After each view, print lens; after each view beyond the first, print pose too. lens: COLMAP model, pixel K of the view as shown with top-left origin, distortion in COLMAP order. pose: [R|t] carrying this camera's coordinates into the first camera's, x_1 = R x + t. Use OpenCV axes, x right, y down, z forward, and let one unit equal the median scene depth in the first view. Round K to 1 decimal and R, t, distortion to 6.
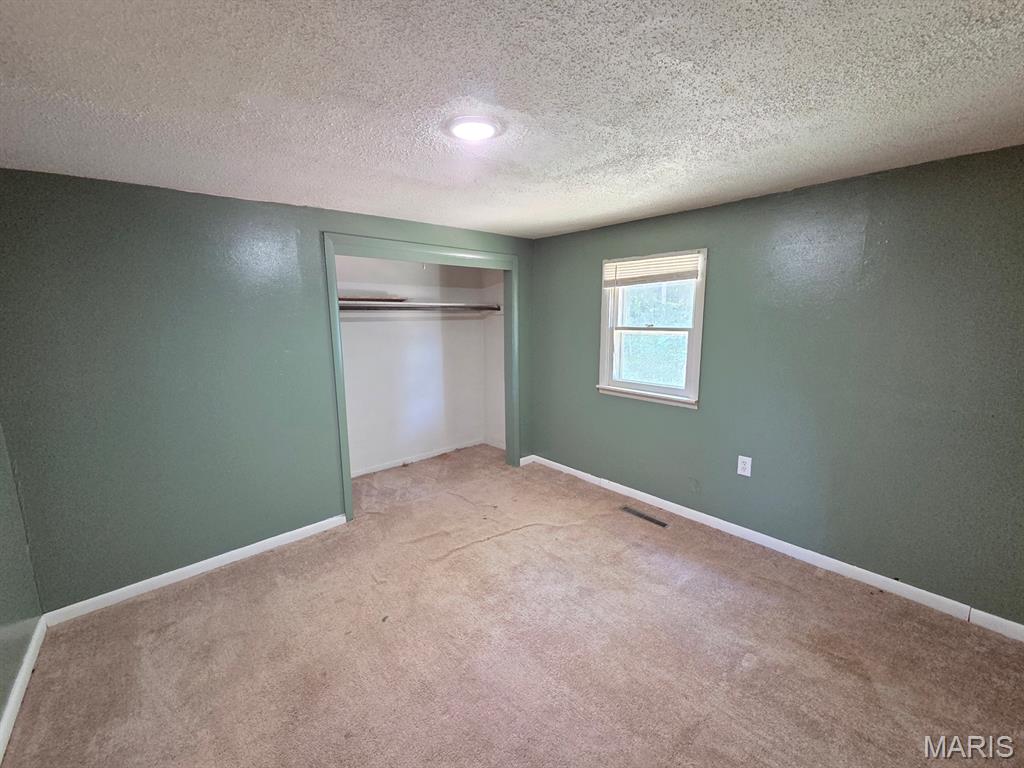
lens RADIAL K [[420.9, 0, 506.9], [0, 420.9, 384.9], [0, 0, 1]] dist [0.006569, -0.001130]
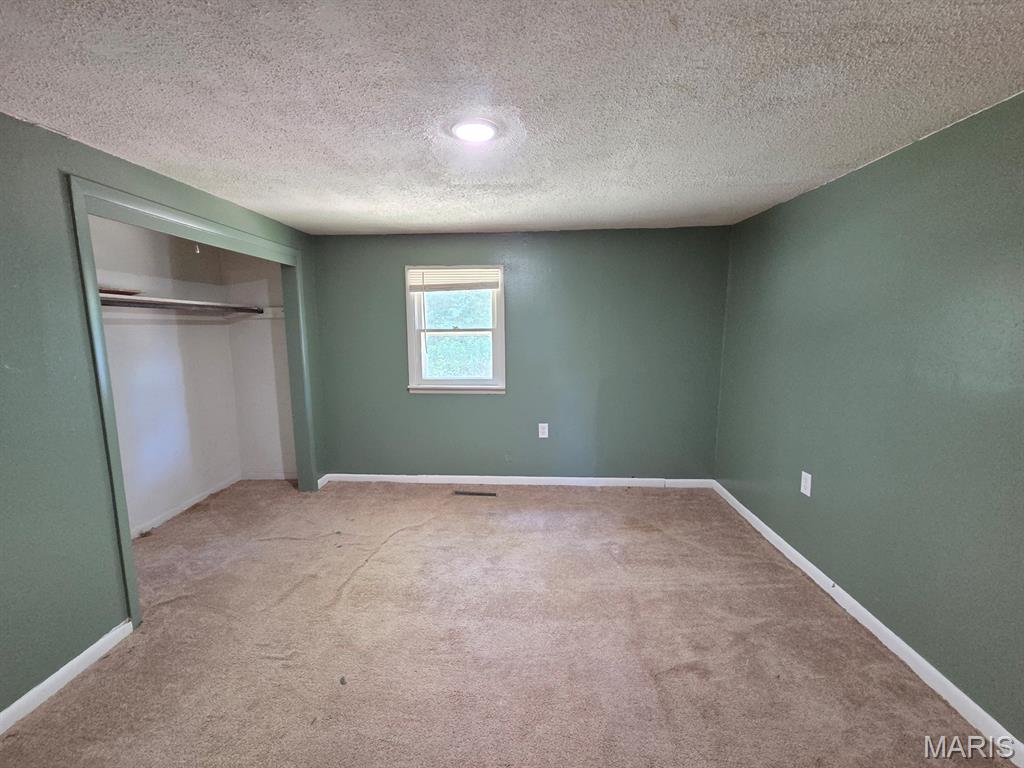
lens RADIAL K [[420.9, 0, 506.7], [0, 420.9, 384.5], [0, 0, 1]] dist [0.006569, -0.001130]
pose [[0.703486, -0.096459, 0.704133, -0.394791], [0.119167, 0.992730, 0.016936, 0.009621], [-0.700647, 0.071996, 0.709866, 0.111459]]
